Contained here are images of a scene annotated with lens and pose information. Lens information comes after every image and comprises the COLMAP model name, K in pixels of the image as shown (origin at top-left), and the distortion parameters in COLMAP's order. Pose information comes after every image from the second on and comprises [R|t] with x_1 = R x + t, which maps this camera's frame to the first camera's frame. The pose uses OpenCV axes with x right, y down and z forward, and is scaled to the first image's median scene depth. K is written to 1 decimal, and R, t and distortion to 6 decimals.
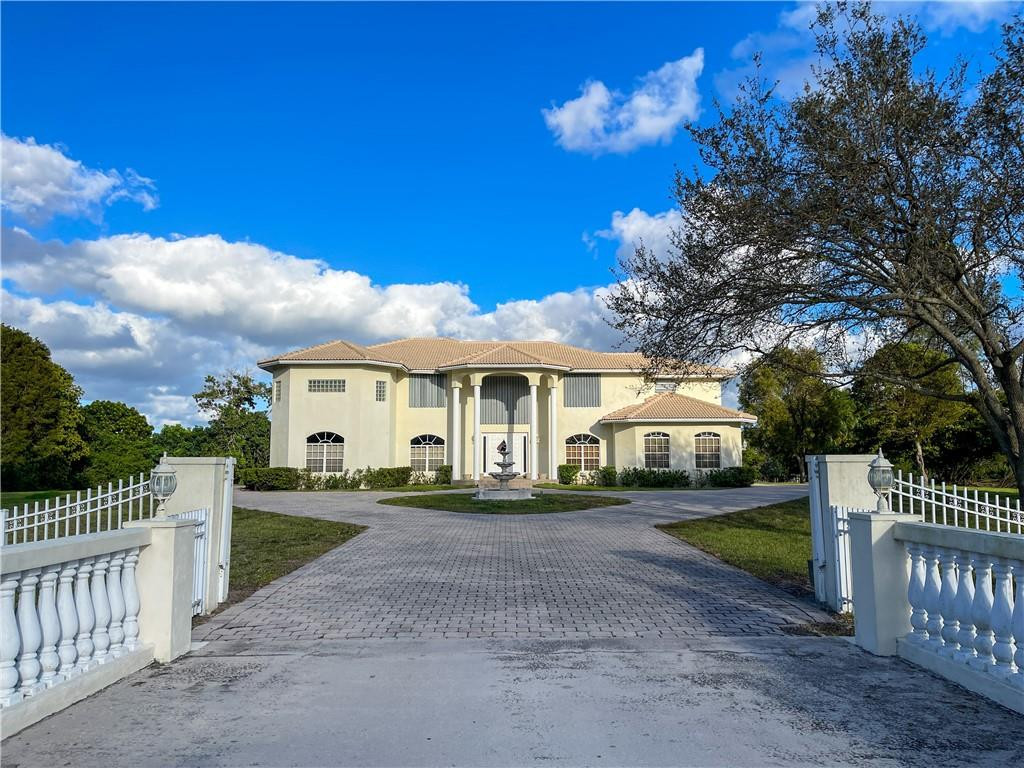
lens RADIAL K [[771.3, 0, 514.2], [0, 771.3, 383.5], [0, 0, 1]] dist [0.075919, -0.083689]
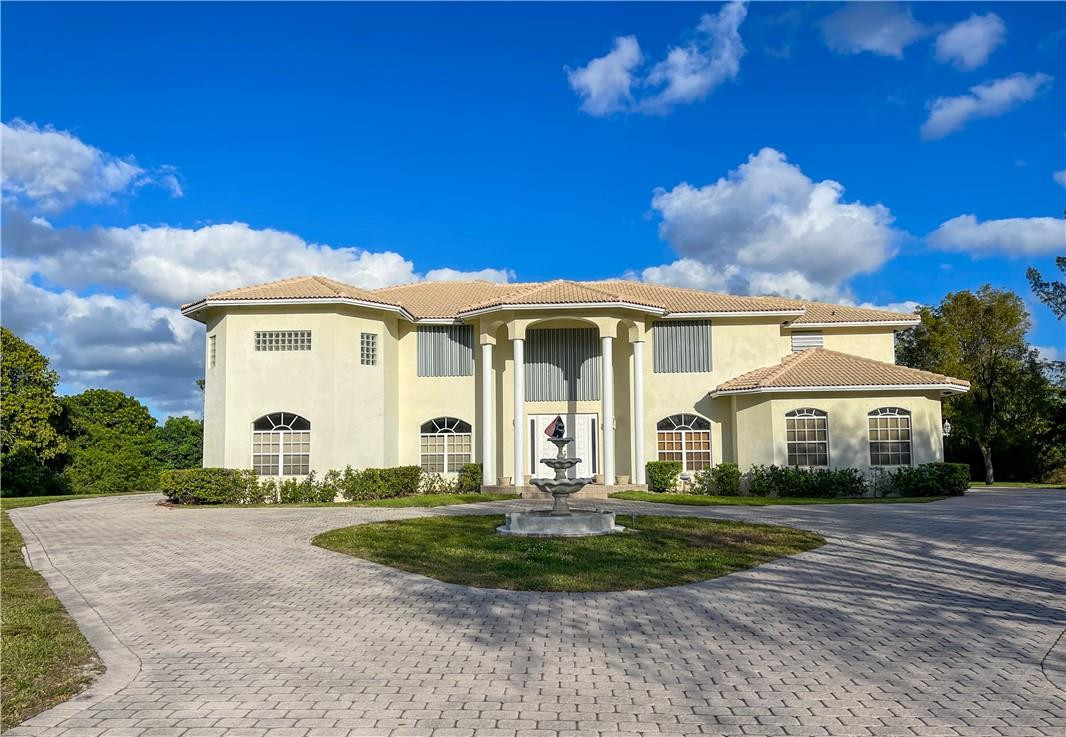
lens RADIAL K [[799.7, 0, 516.8], [0, 799.7, 402.0], [0, 0, 1]] dist [0.020007, -0.001377]
pose [[0.997328, -0.011904, -0.072071, -0.002128], [0.014163, 0.999422, 0.030911, 0.033264], [0.071661, -0.031849, 0.996920, 0.329109]]
